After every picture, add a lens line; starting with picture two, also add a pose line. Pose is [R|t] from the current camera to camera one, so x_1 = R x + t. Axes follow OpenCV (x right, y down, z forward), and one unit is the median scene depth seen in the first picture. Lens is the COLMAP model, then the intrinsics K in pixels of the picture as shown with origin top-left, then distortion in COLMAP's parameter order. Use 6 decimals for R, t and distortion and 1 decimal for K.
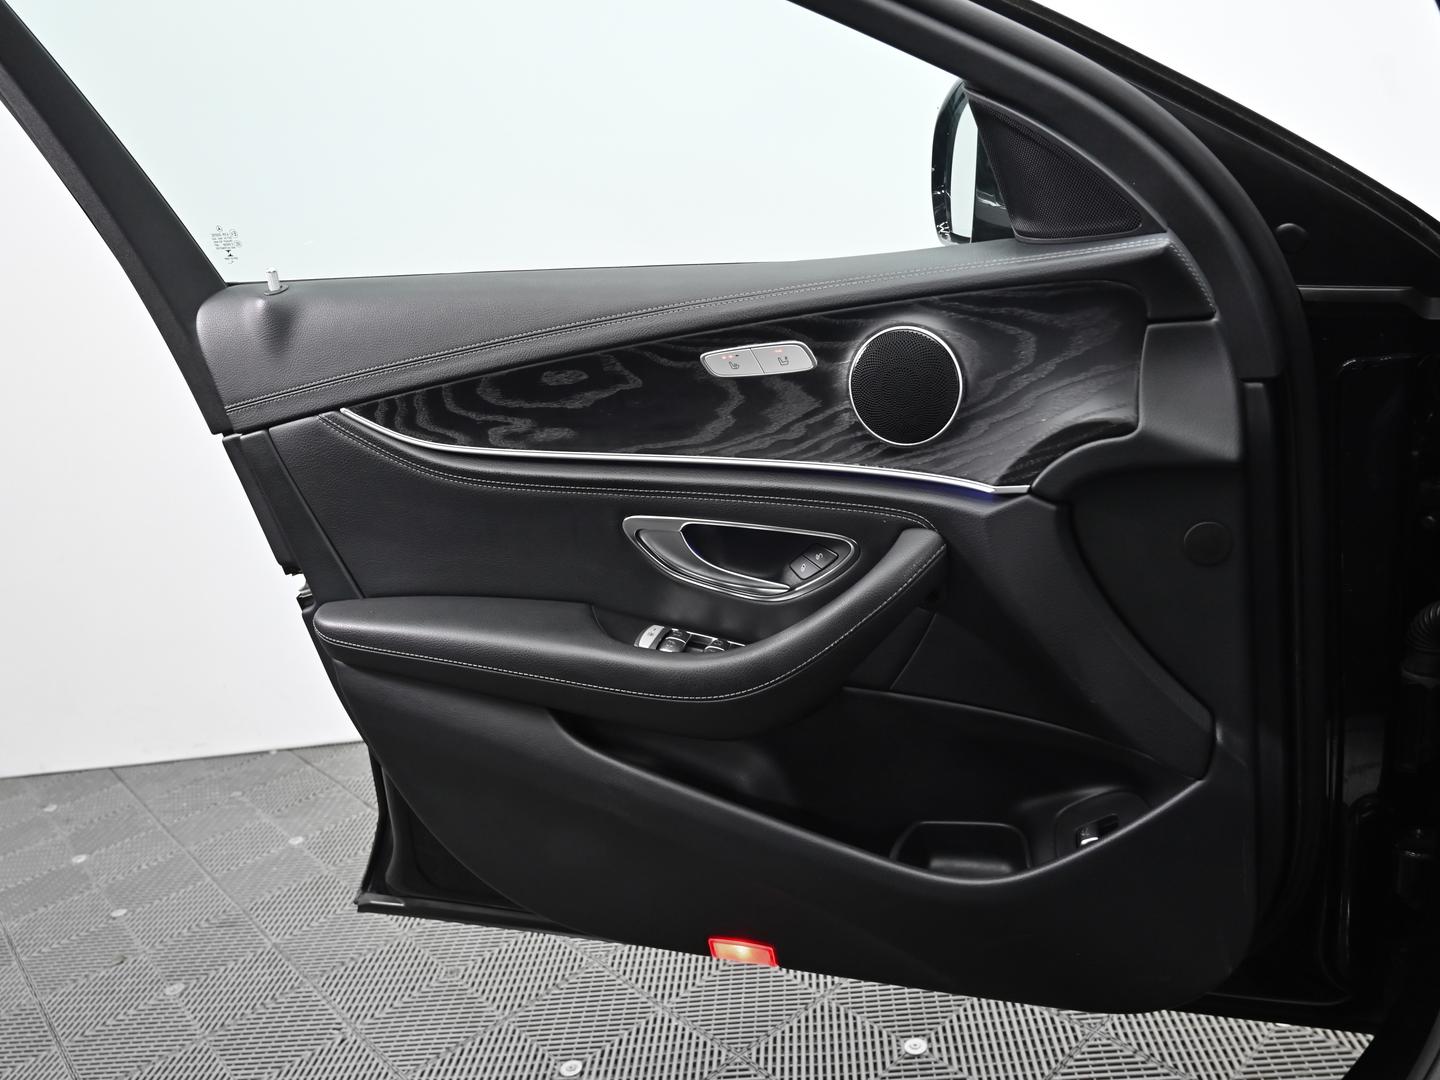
lens RADIAL K [[1080.5, 0, 720.0], [0, 1080.5, 540.0], [0, 0, 1]] dist [-0.006415, -0.004277]
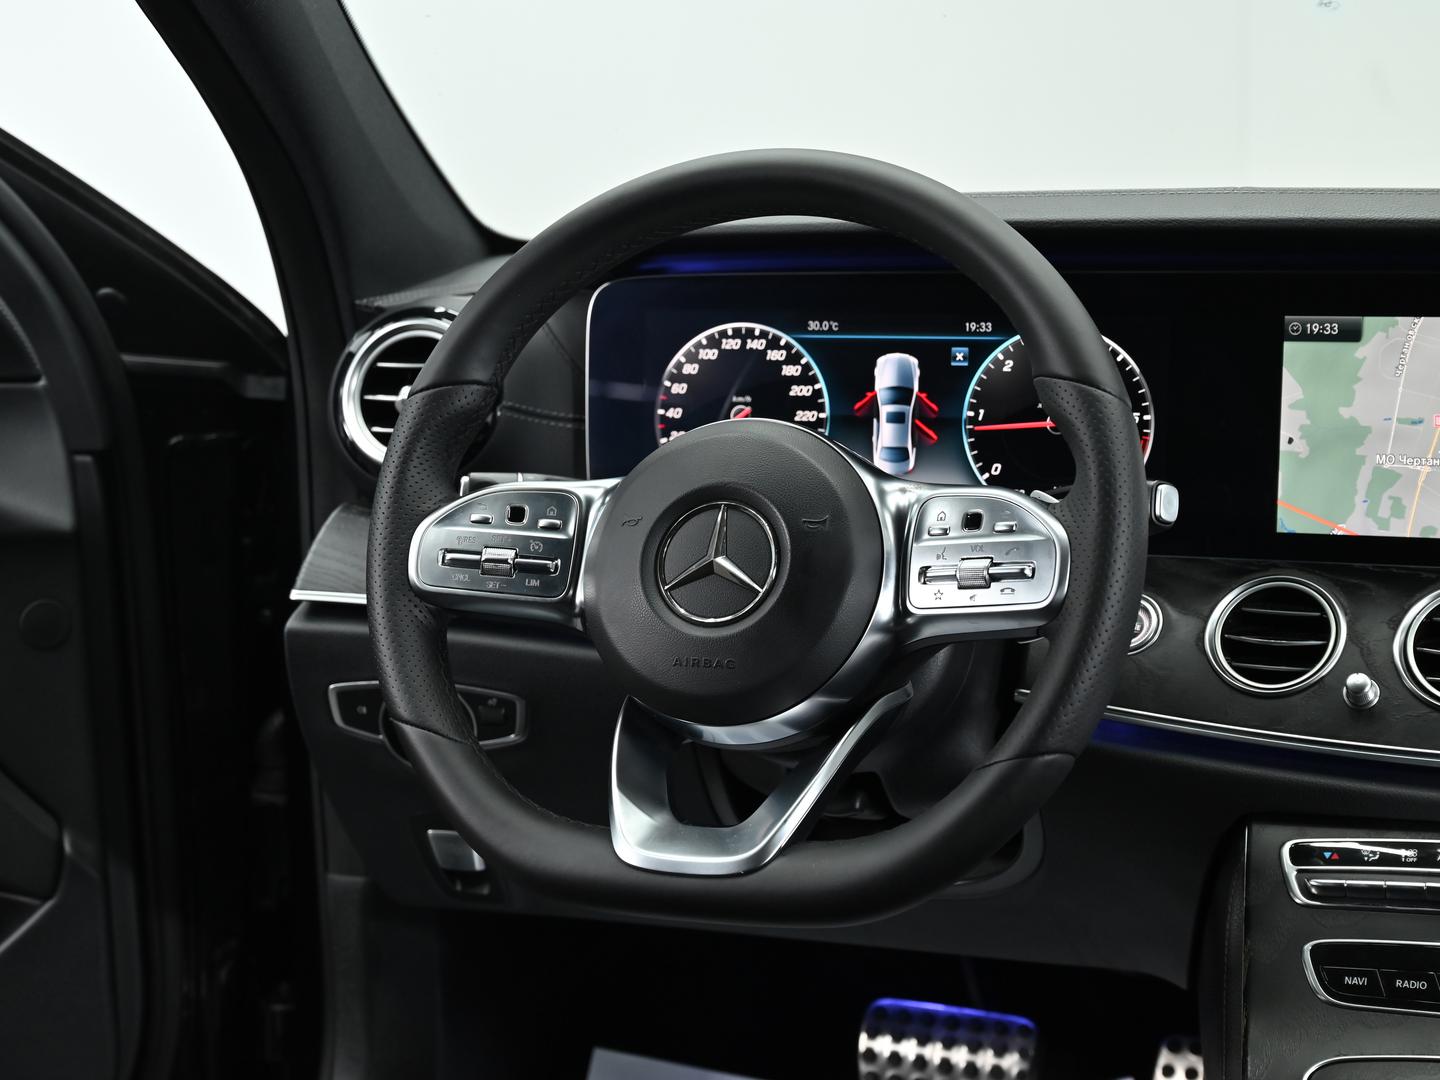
lens RADIAL K [[2402.8, 0, 720.0], [0, 2402.8, 540.0], [0, 0, 1]] dist [-0.028338, 0.120093]
pose [[0.747427, 0.017126, 0.664123, -0.456100], [0.085745, 0.988819, -0.121999, 0.222506], [-0.658787, 0.148131, 0.737602, -0.856352]]
